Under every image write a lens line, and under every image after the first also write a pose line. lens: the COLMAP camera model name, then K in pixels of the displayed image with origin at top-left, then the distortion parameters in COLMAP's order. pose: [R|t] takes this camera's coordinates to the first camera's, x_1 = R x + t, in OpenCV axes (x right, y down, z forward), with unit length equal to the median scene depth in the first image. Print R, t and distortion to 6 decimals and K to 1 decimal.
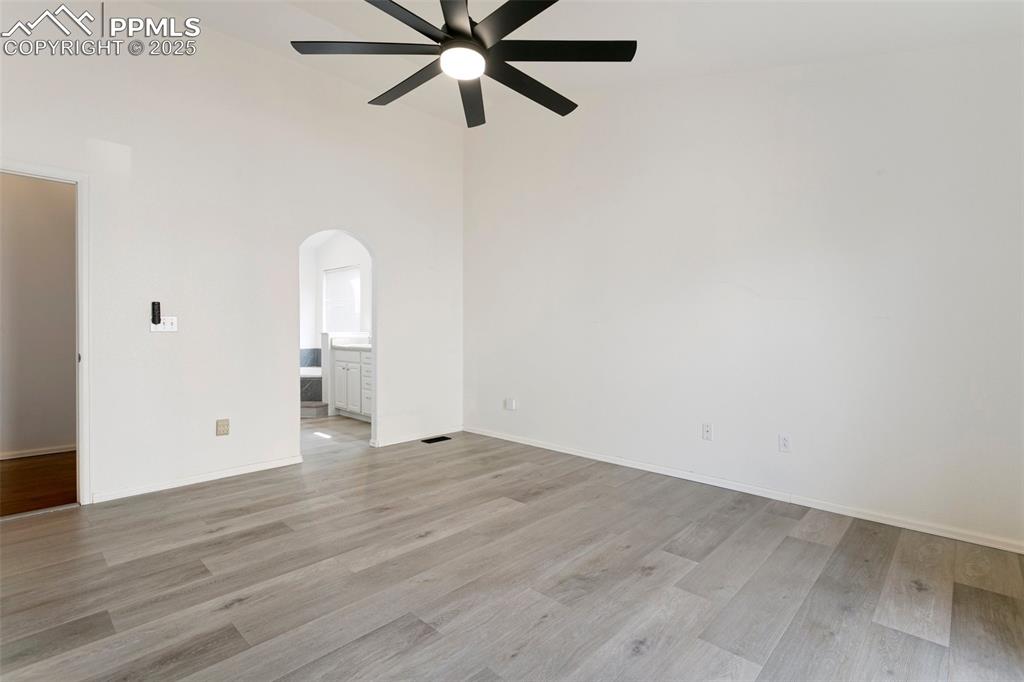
lens RADIAL K [[486.9, 0, 512.8], [0, 486.9, 339.5], [0, 0, 1]] dist [-0.008120, 0.003914]
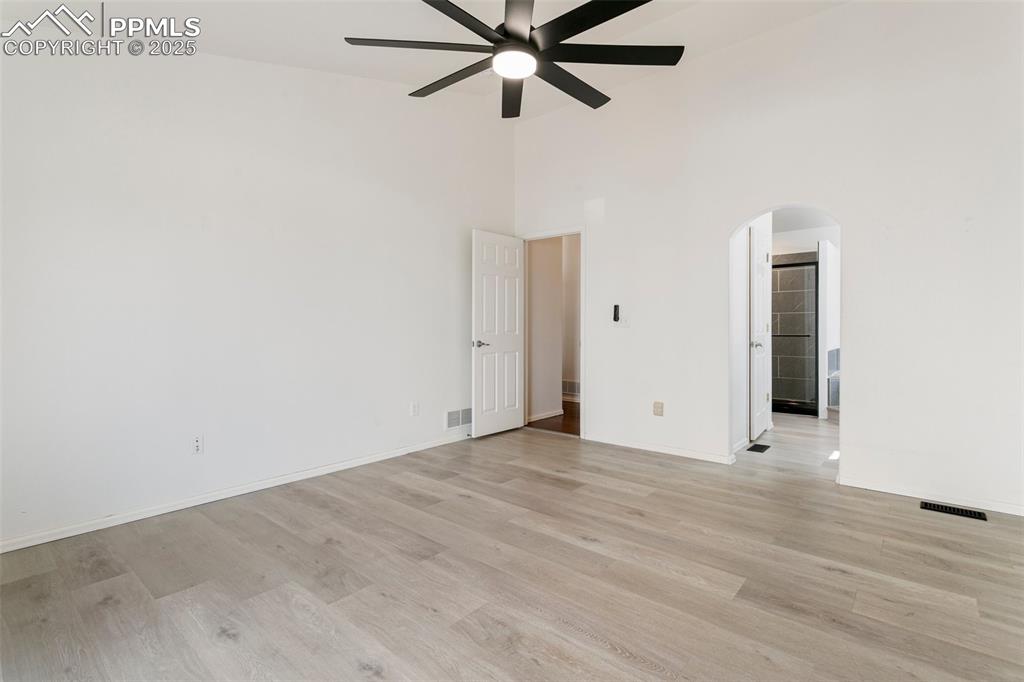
lens RADIAL K [[486.9, 0, 490.0], [0, 486.9, 325.4], [0, 0, 1]] dist [-0.008120, 0.003914]
pose [[0.013174, -0.004179, -0.999904, 0.695463], [-0.016857, 0.999848, -0.004401, -0.009102], [0.999771, 0.016913, 0.013102, 0.708408]]
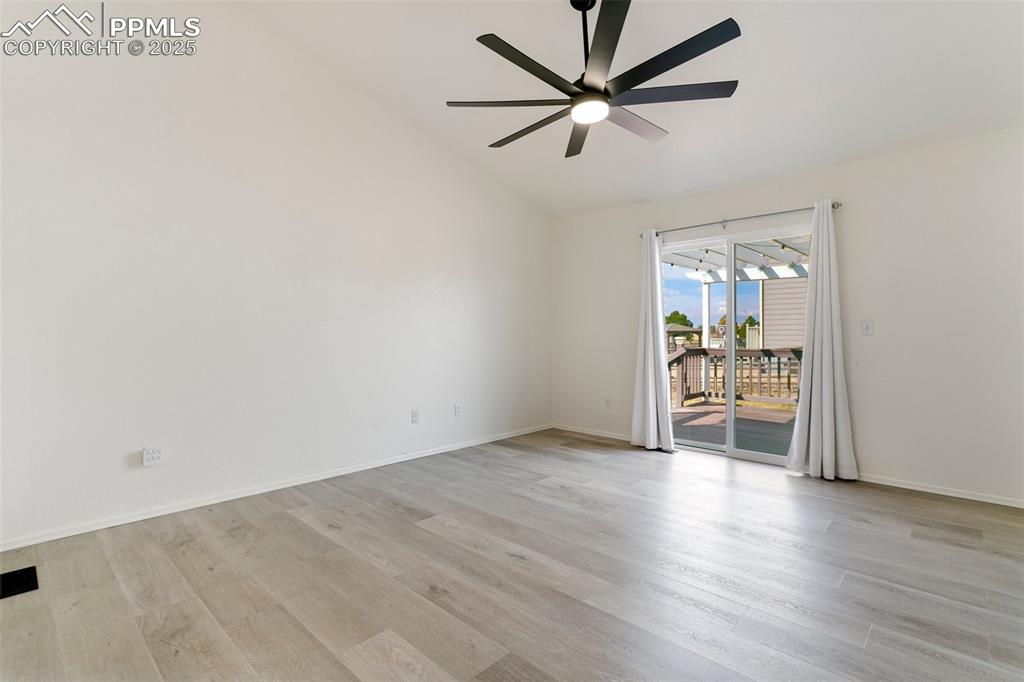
lens RADIAL K [[486.9, 0, 511.6], [0, 486.9, 334.5], [0, 0, 1]] dist [-0.008120, 0.003914]
pose [[-0.009590, -0.004742, 0.999943, -0.983370], [0.018791, 0.999811, 0.004921, -0.018014], [-0.999777, 0.018837, -0.009499, 0.911898]]
